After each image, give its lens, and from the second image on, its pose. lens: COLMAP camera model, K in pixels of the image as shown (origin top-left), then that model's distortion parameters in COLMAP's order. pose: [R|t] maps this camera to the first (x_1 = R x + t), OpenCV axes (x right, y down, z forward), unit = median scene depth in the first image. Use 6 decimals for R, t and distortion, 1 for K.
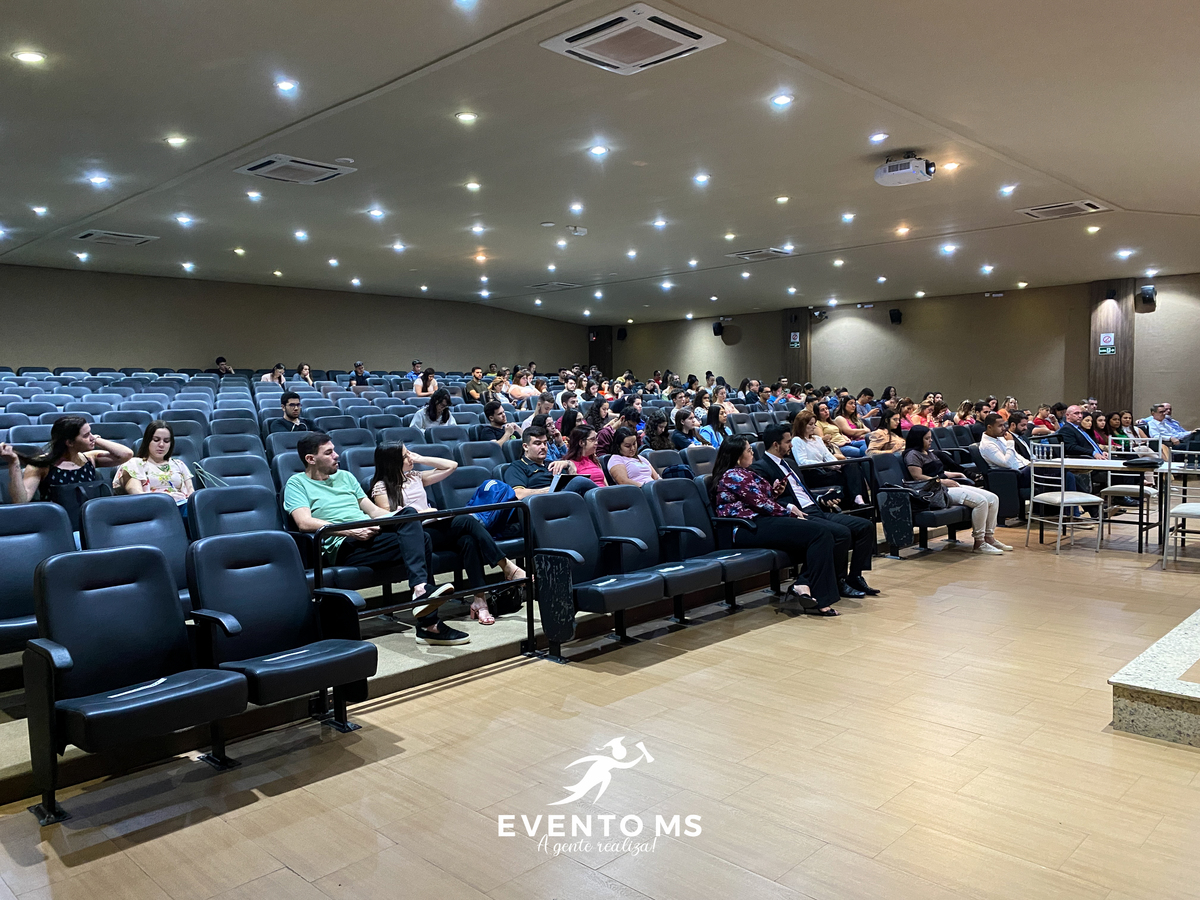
lens RADIAL K [[910.2, 0, 598.2], [0, 910.2, 448.4], [0, 0, 1]] dist [0.055680, -0.085599]
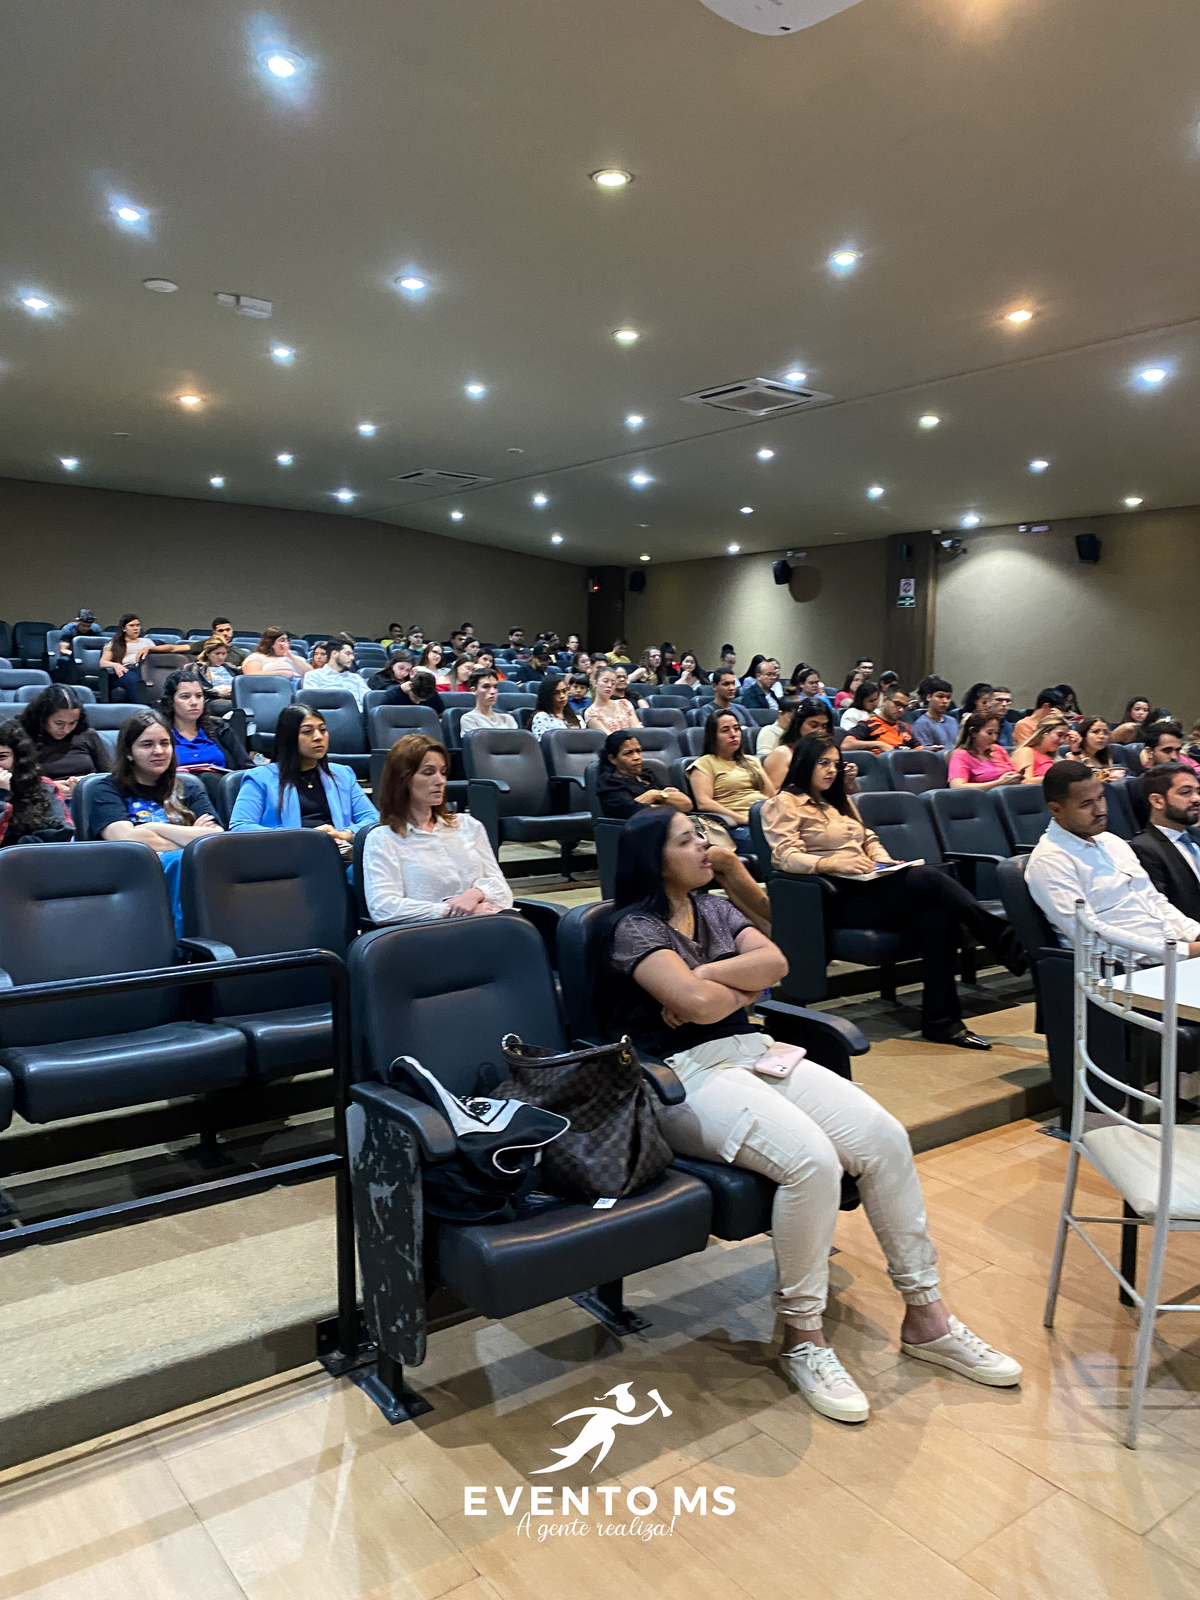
lens RADIAL K [[1213.6, 0, 603.2], [0, 1213.6, 801.3], [0, 0, 1]] dist [0.055680, -0.085599]
pose [[0.988293, 0.048366, -0.144697, 0.152233], [-0.042912, 0.998254, 0.040582, -0.016740], [0.146407, -0.033898, 0.988643, 0.257577]]
